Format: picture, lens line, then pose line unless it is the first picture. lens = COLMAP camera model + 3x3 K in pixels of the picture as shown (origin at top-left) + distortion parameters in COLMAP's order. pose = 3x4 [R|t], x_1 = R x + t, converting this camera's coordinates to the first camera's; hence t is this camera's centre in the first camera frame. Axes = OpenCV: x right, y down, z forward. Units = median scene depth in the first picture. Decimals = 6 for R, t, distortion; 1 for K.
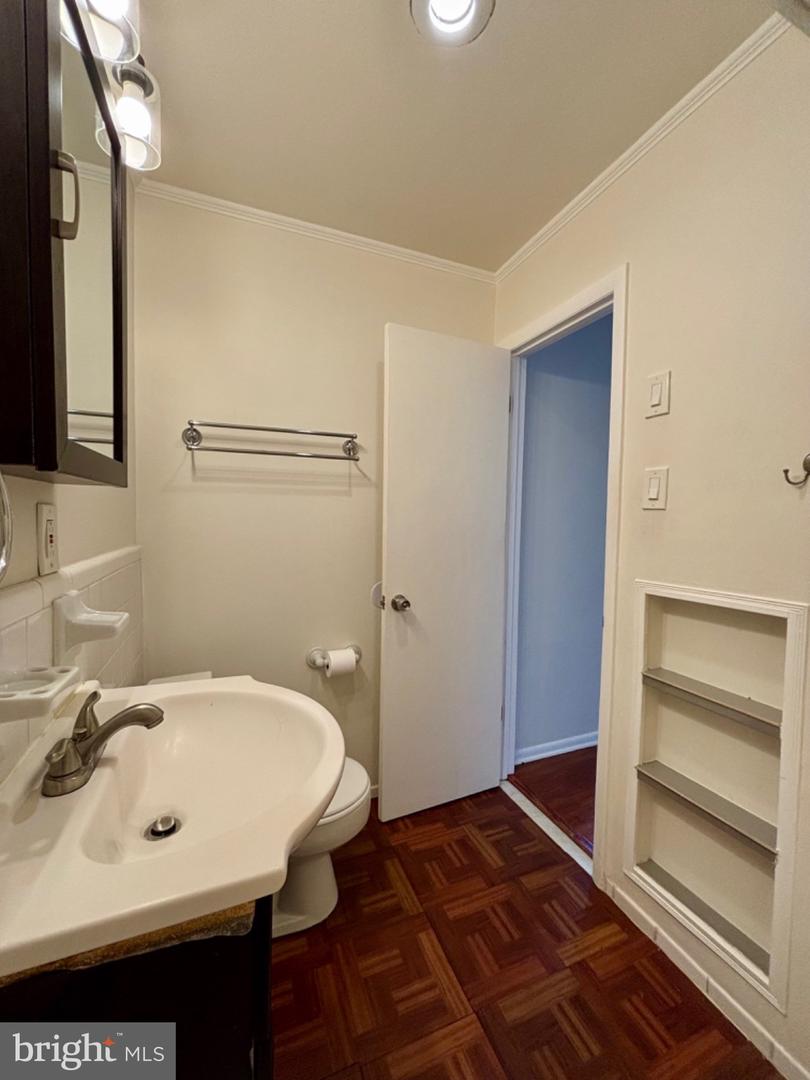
lens RADIAL K [[436.2, 0, 405.0], [0, 436.2, 540.0], [0, 0, 1]] dist [0.001107, -0.000307]
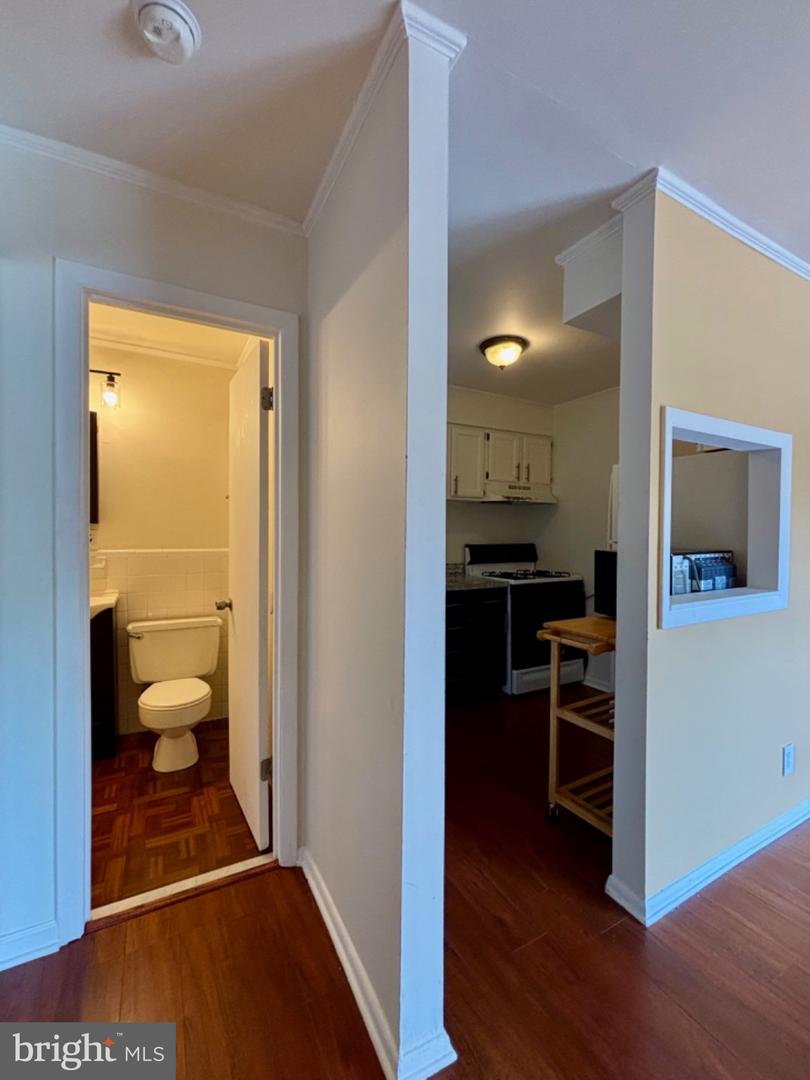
lens RADIAL K [[436.2, 0, 405.0], [0, 436.2, 540.0], [0, 0, 1]] dist [0.001107, -0.000307]
pose [[0.121287, 0.002749, -0.992614, 1.370216], [-0.043088, 0.999068, -0.002498, -0.065144], [0.991682, 0.043073, 0.121293, 1.444350]]
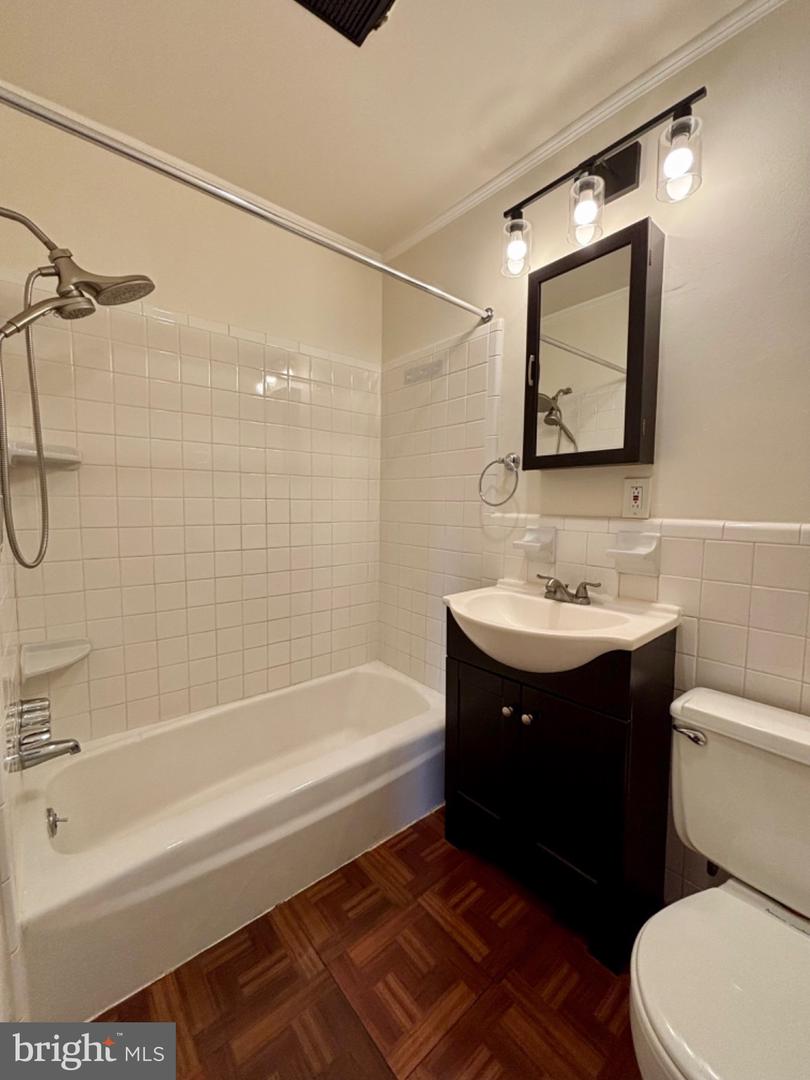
lens RADIAL K [[436.2, 0, 405.0], [0, 436.2, 540.0], [0, 0, 1]] dist [0.001107, -0.000307]
pose [[-0.942747, 0.003677, -0.333489, 0.329762], [-0.033506, 0.993836, 0.105677, -0.015829], [0.331822, 0.110800, -0.936812, 1.127141]]
